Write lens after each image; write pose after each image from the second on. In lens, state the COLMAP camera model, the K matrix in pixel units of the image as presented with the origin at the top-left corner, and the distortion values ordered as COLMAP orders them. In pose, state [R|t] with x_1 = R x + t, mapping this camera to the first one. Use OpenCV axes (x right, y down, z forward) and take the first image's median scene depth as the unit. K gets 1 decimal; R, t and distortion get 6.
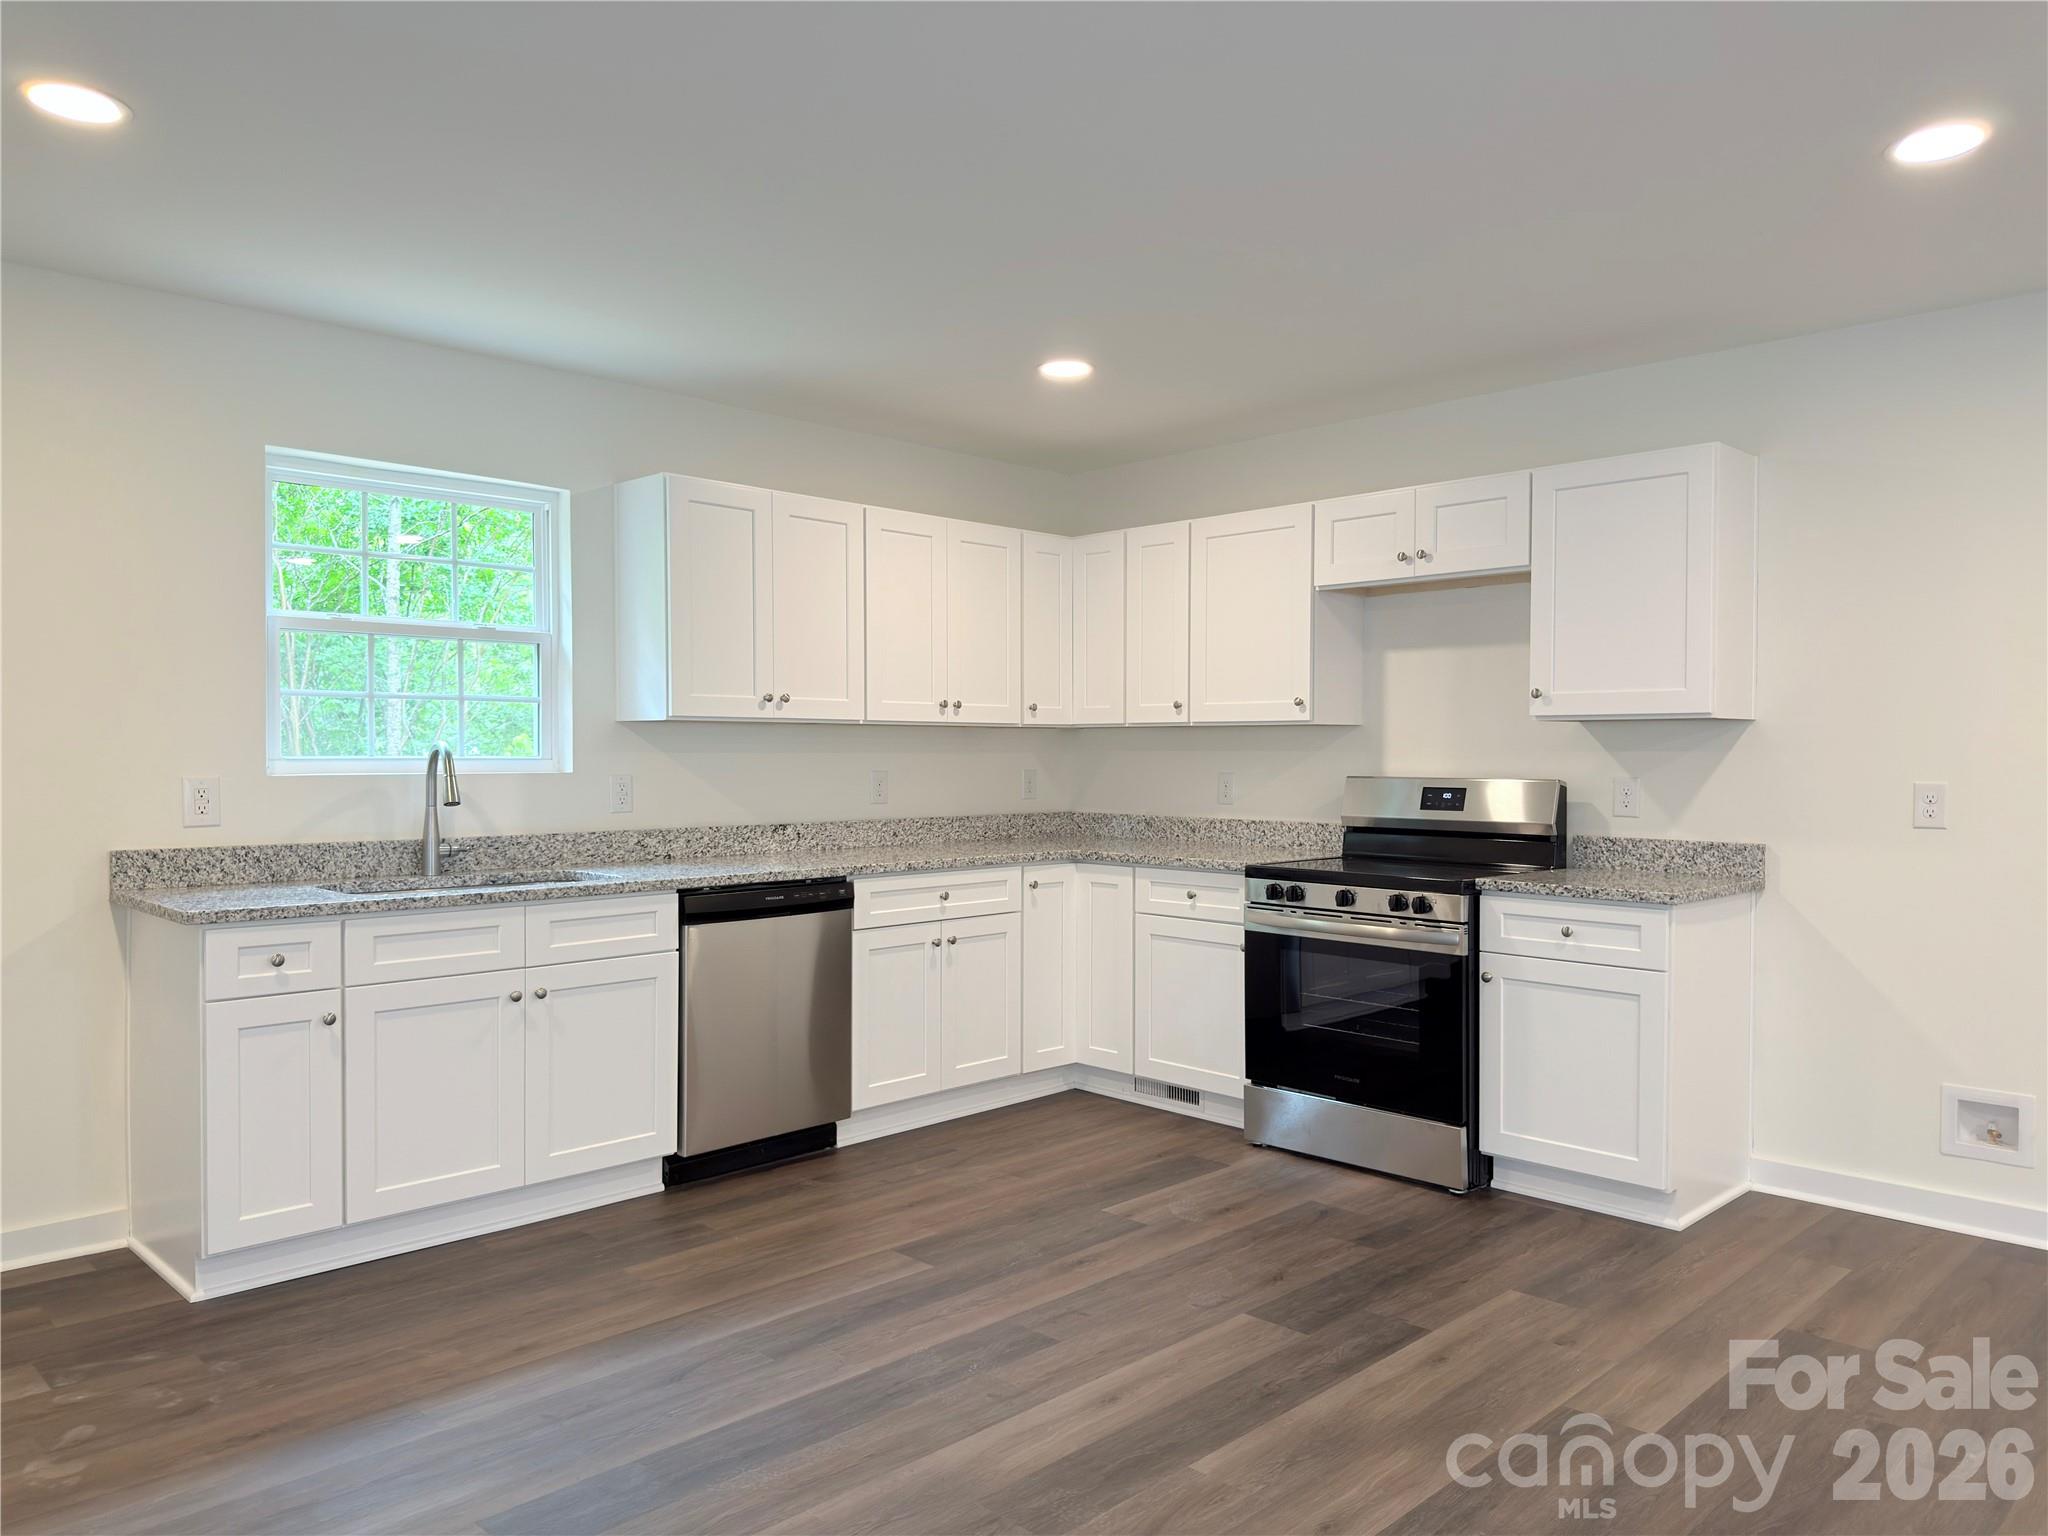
lens RADIAL K [[1432.6, 0, 1024.0], [0, 1432.6, 768.0], [0, 0, 1]] dist [0.095768, -0.155758]
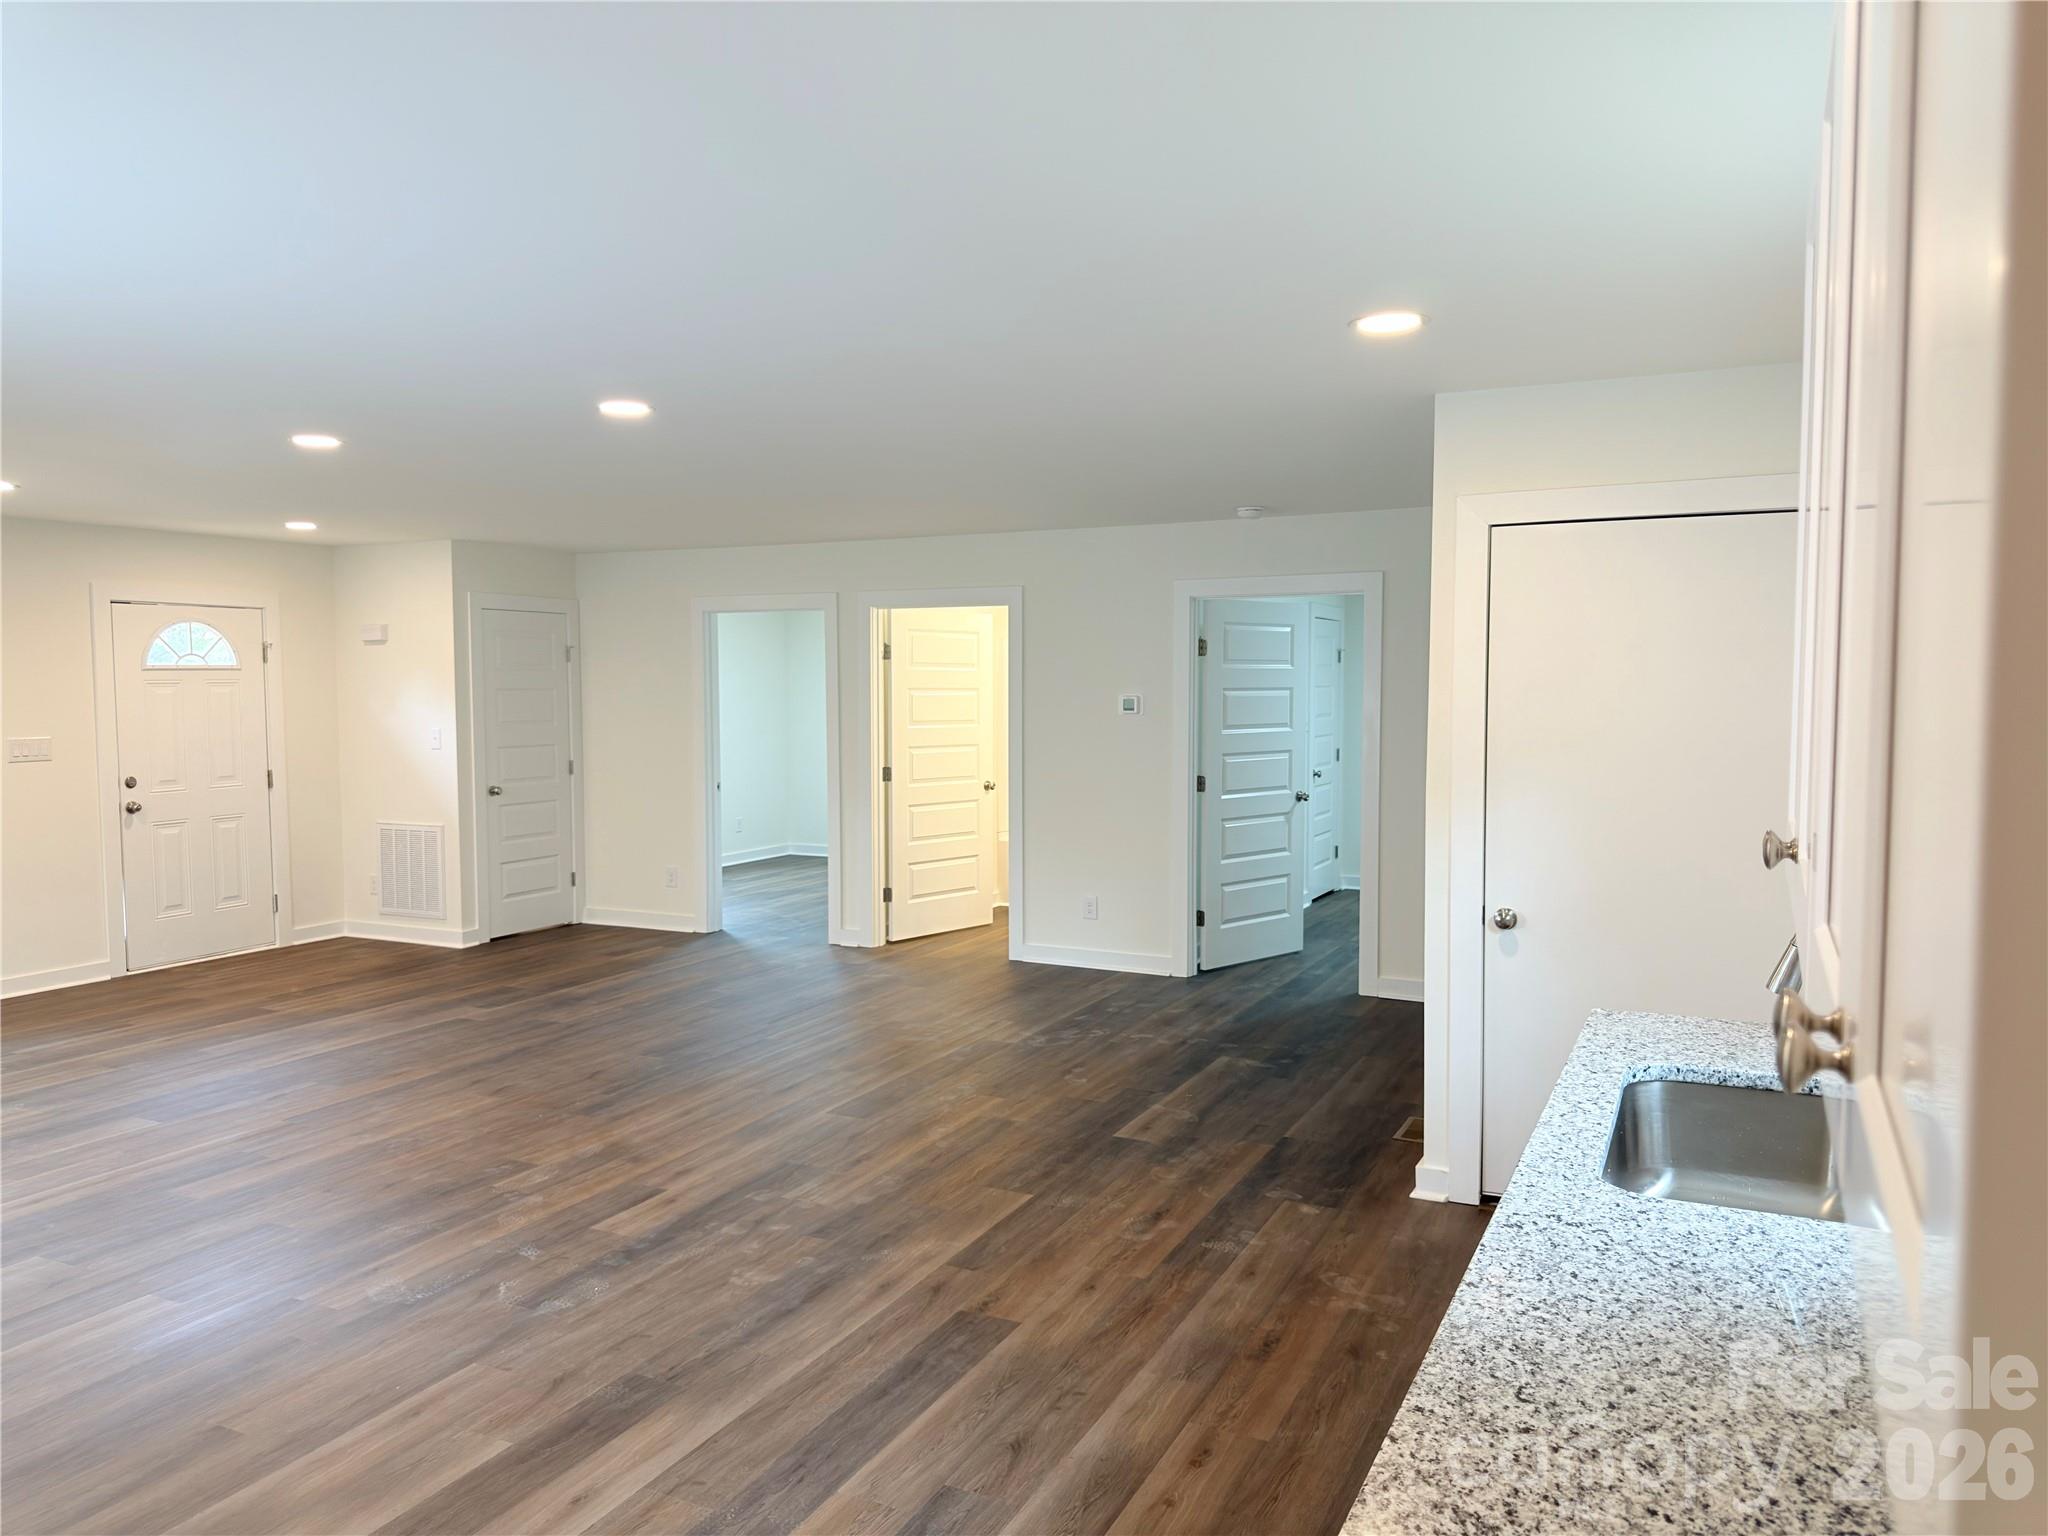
lens RADIAL K [[1454.1, 0, 1023.4], [0, 1454.1, 778.0], [0, 0, 1]] dist [0.004237, -0.002043]
pose [[-0.946004, 0.021780, -0.323423, 0.053759], [-0.003241, 0.997055, 0.076623, -0.089134], [0.324140, 0.073534, -0.943147, 1.295973]]
